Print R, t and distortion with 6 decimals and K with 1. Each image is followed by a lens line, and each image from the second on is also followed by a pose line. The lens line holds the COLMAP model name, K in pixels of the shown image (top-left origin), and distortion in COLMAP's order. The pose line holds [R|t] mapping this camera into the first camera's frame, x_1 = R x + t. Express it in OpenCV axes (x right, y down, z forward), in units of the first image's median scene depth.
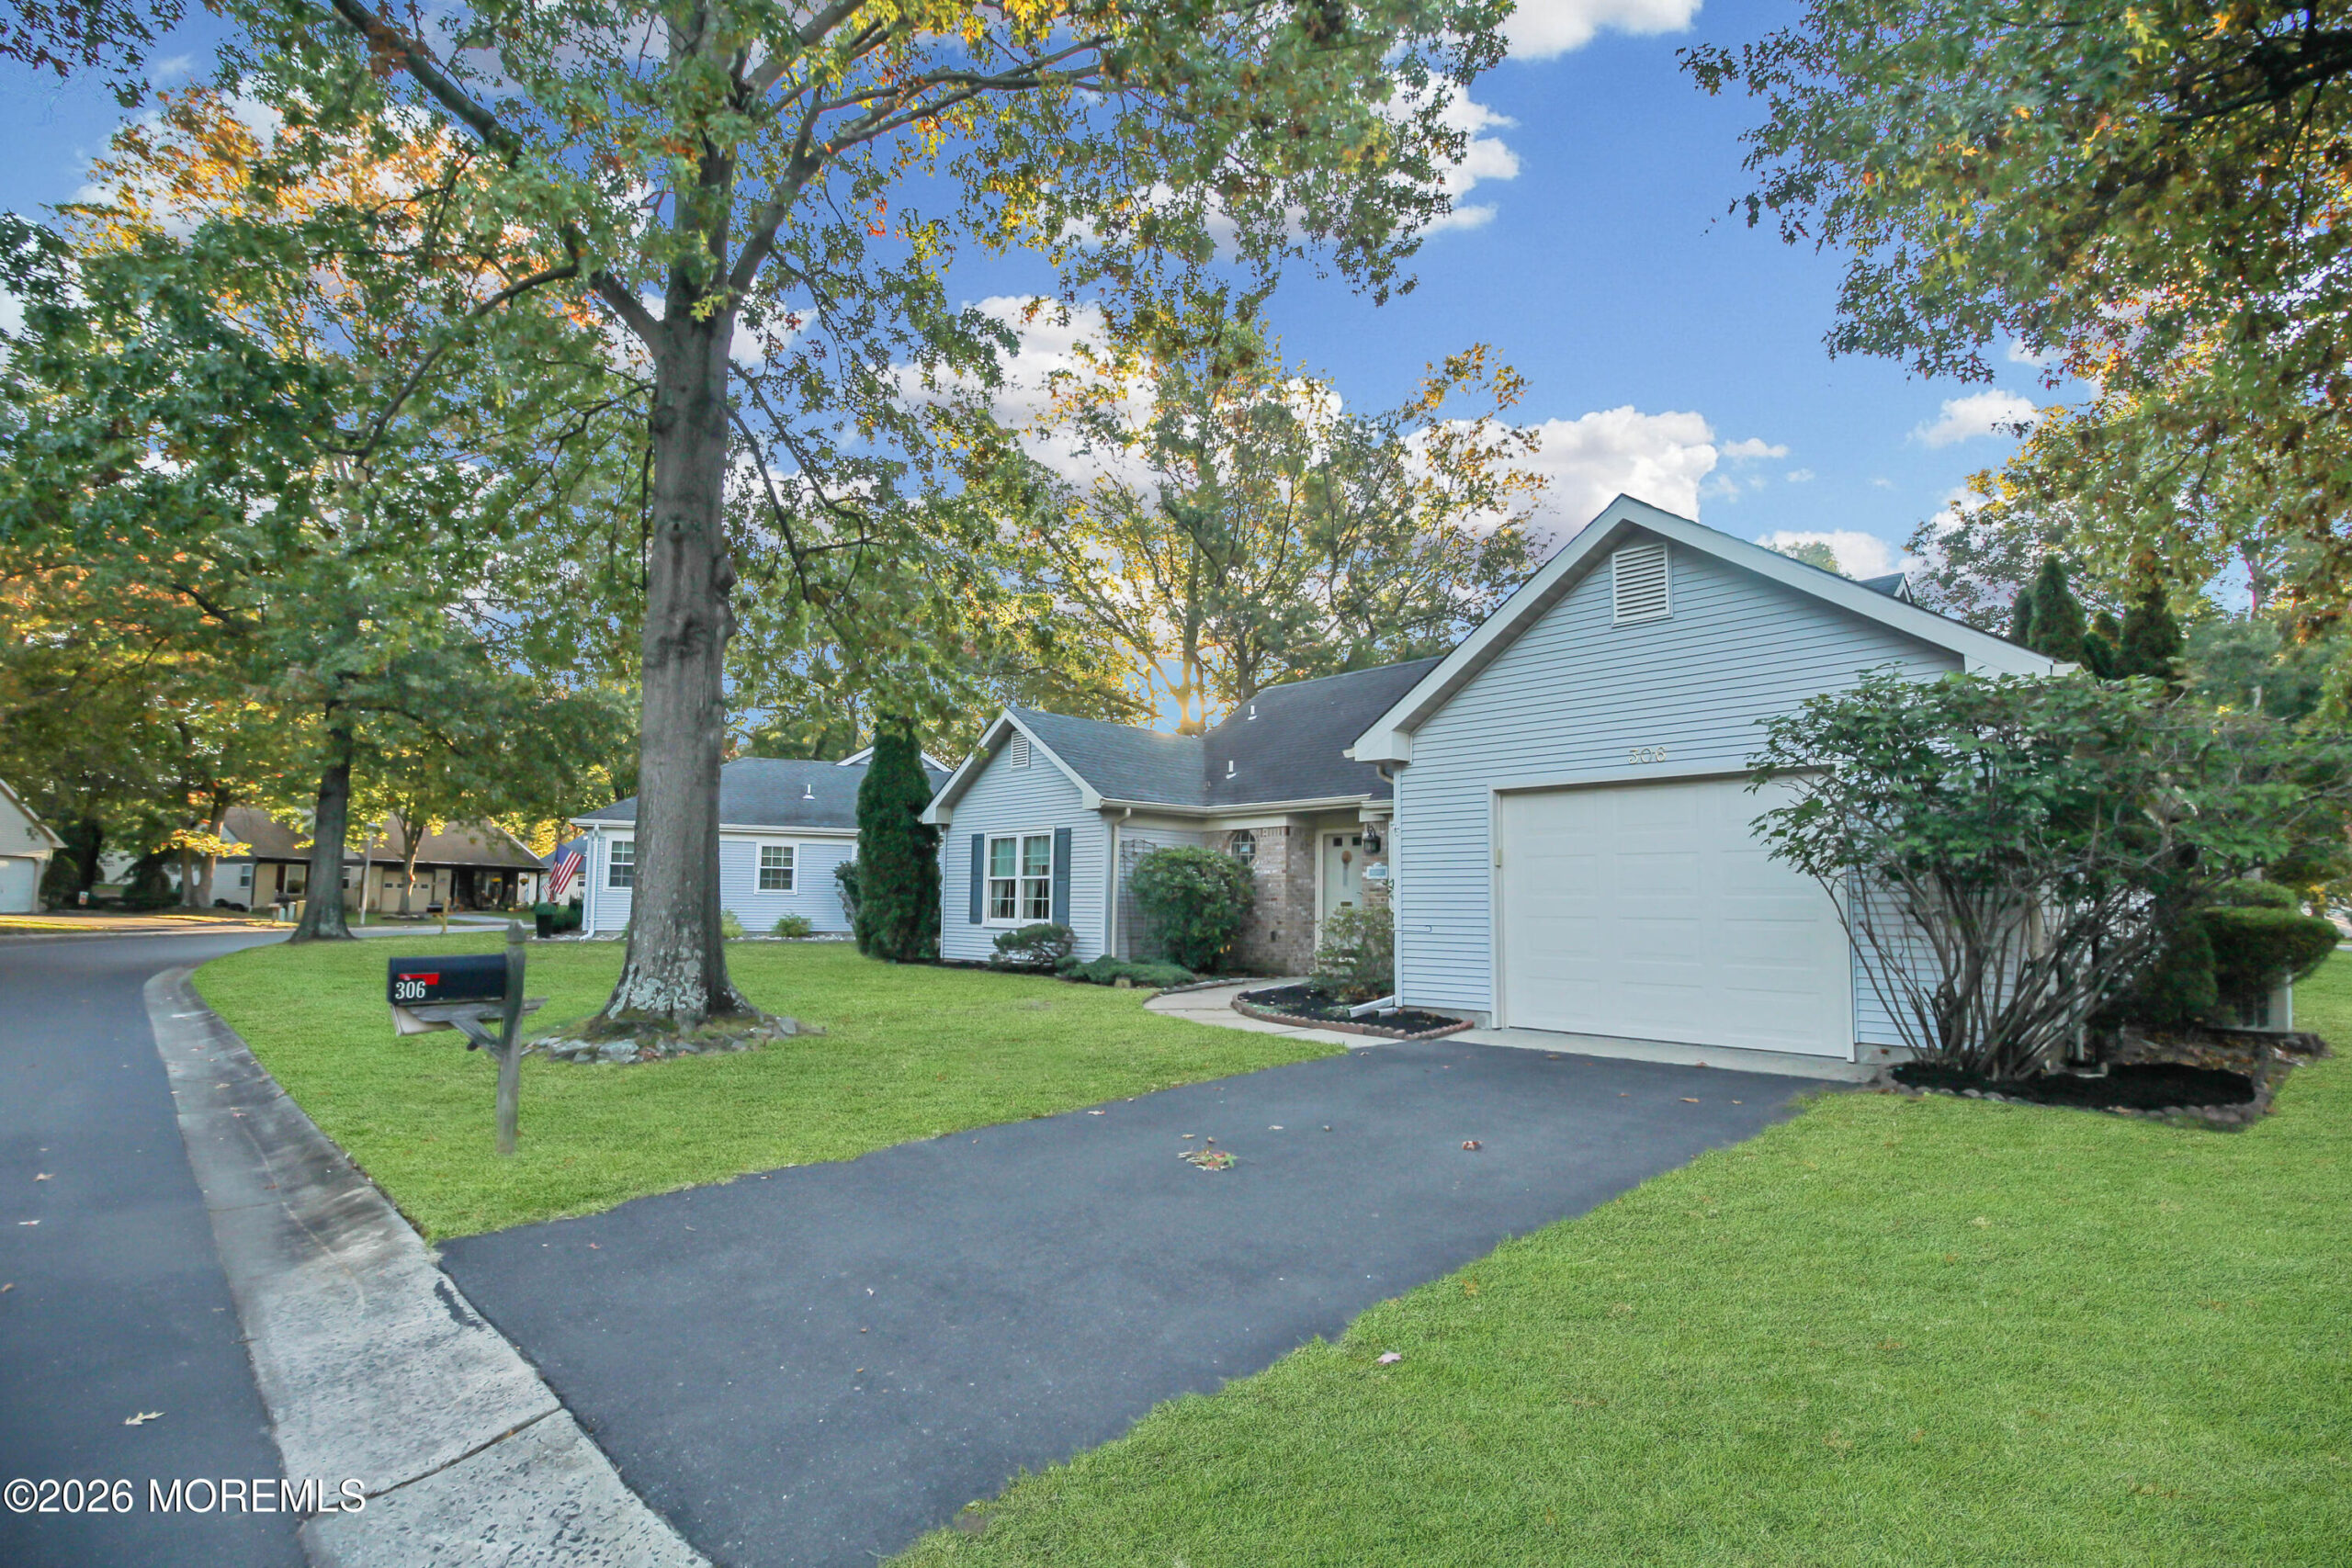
lens RADIAL K [[1054.3, 0, 1176.9], [0, 1054.3, 799.9], [0, 0, 1]] dist [-0.009566, -0.000912]
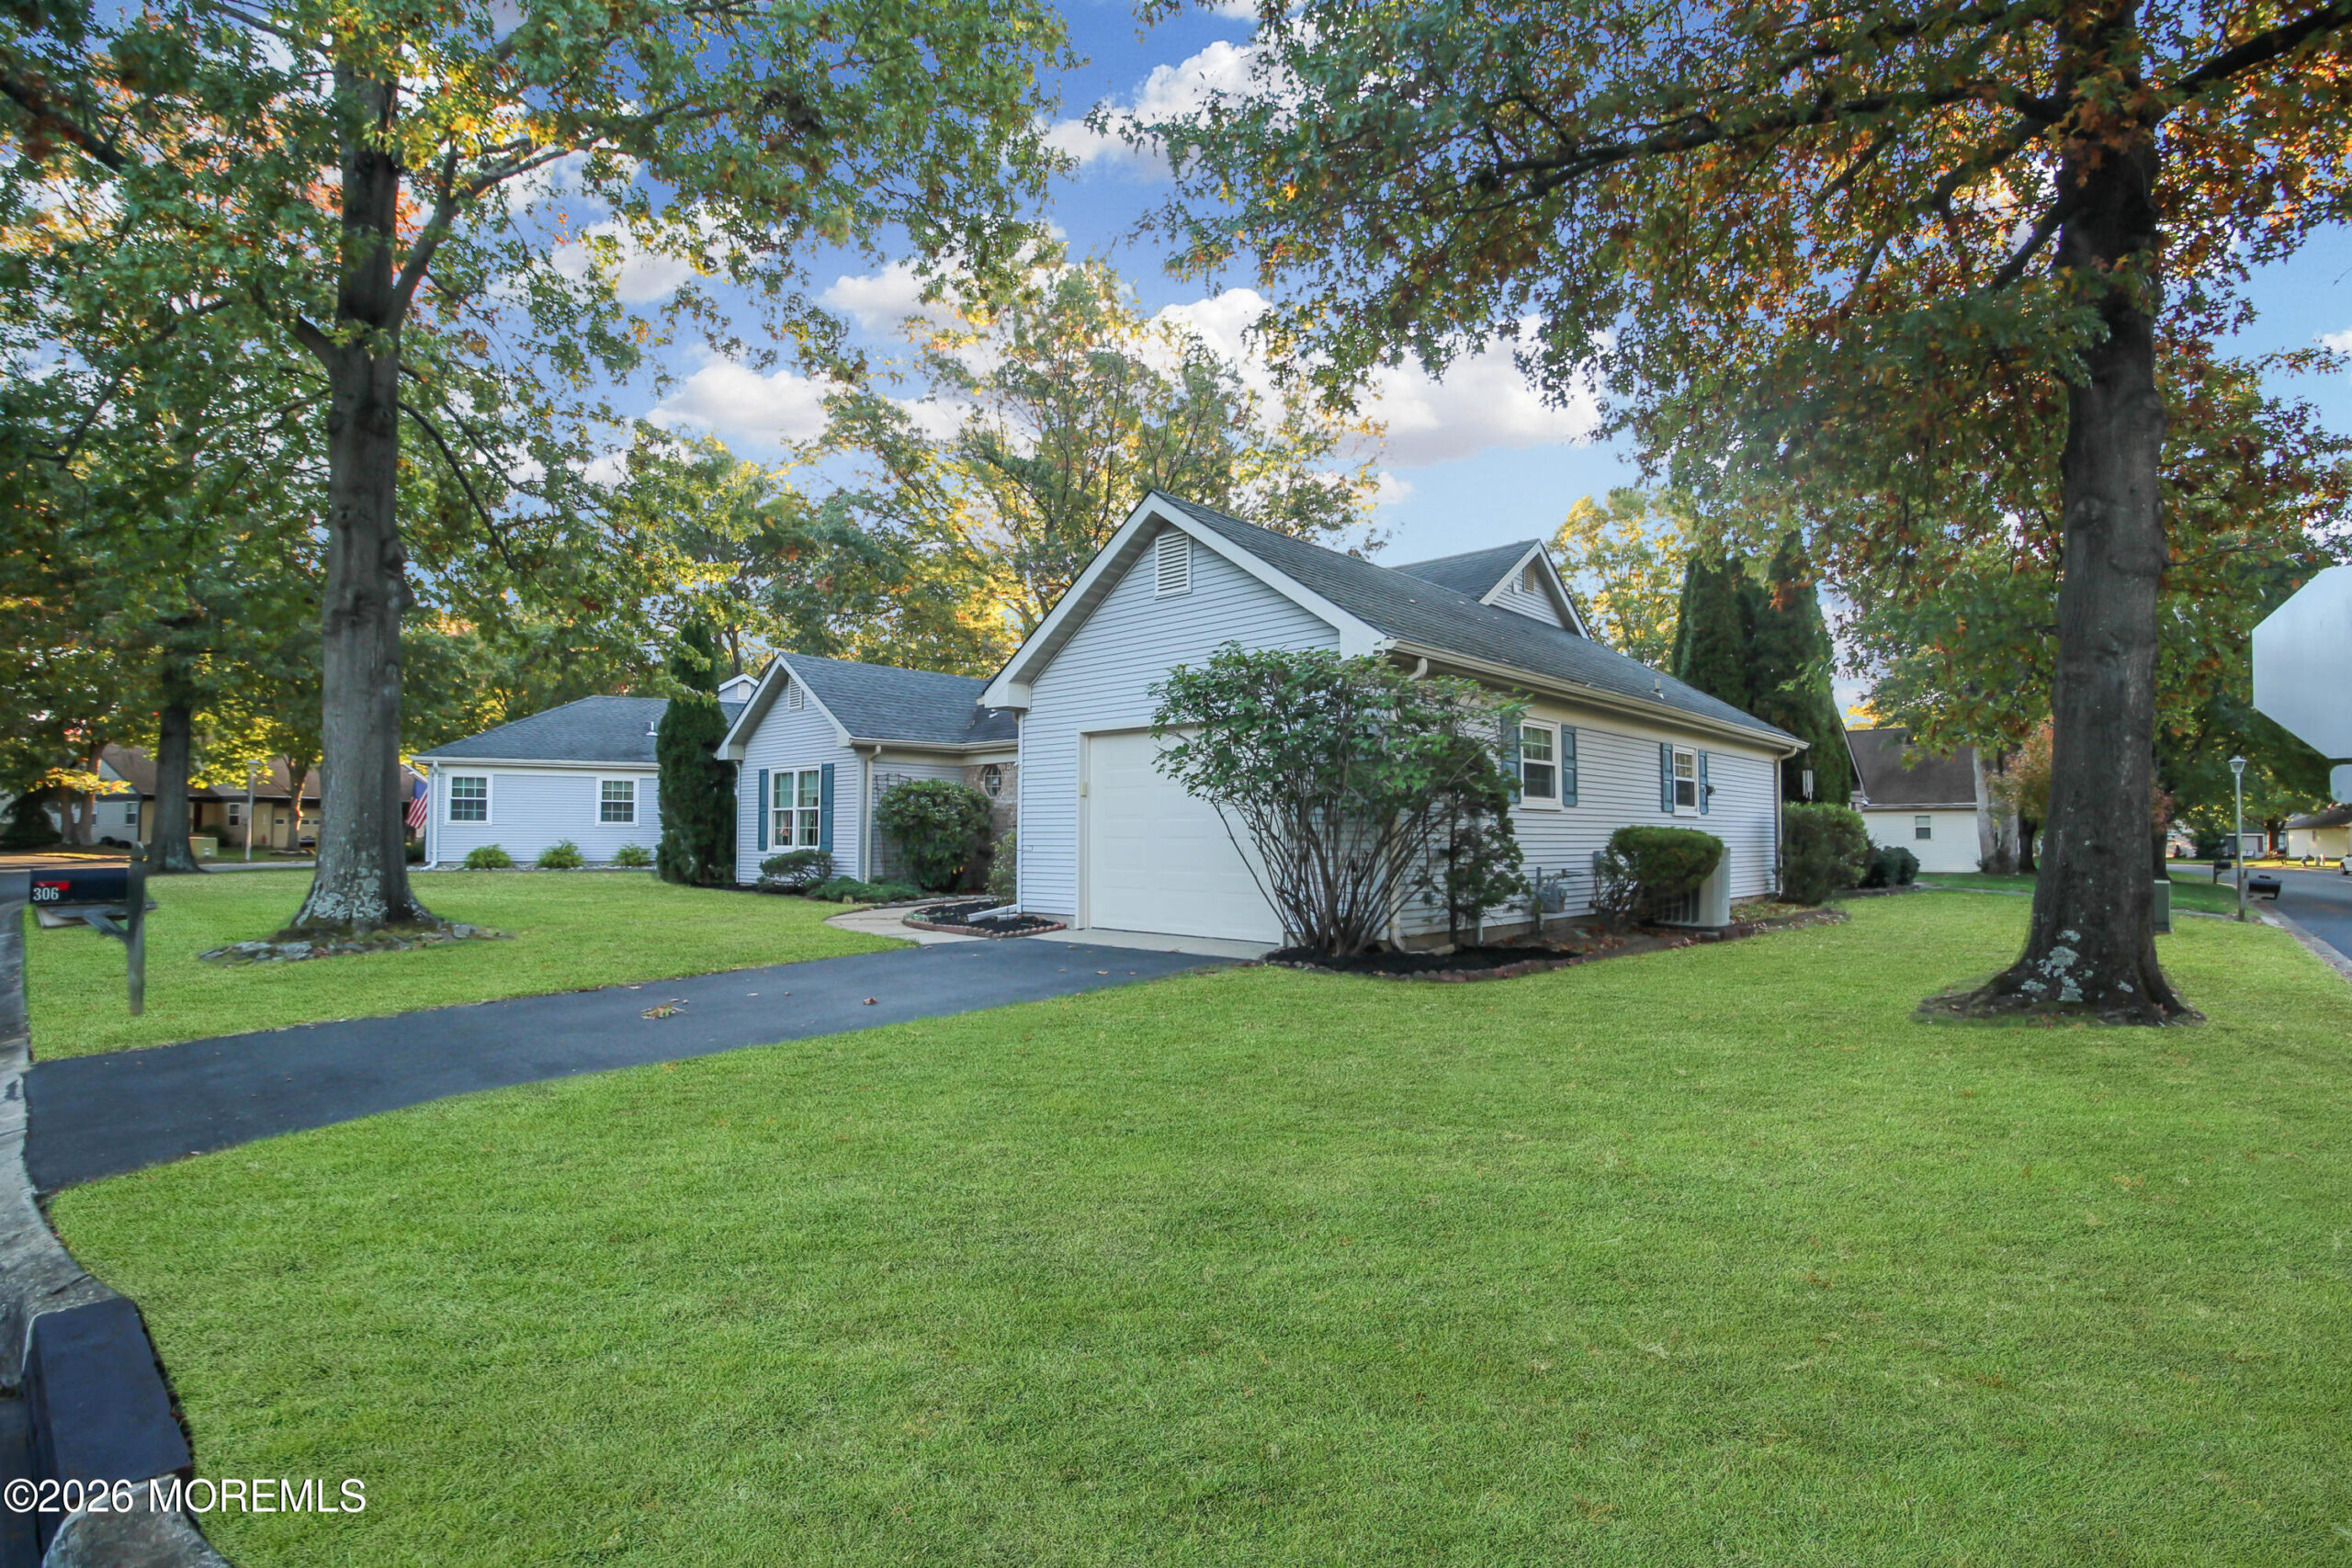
lens RADIAL K [[1054.3, 0, 1164.4], [0, 1054.3, 778.9], [0, 0, 1]] dist [-0.009566, -0.000912]
pose [[0.999121, -0.006243, 0.041447, 0.195510], [0.004324, 0.998921, 0.046237, -0.006464], [-0.041691, -0.046017, 0.998070, -0.116103]]
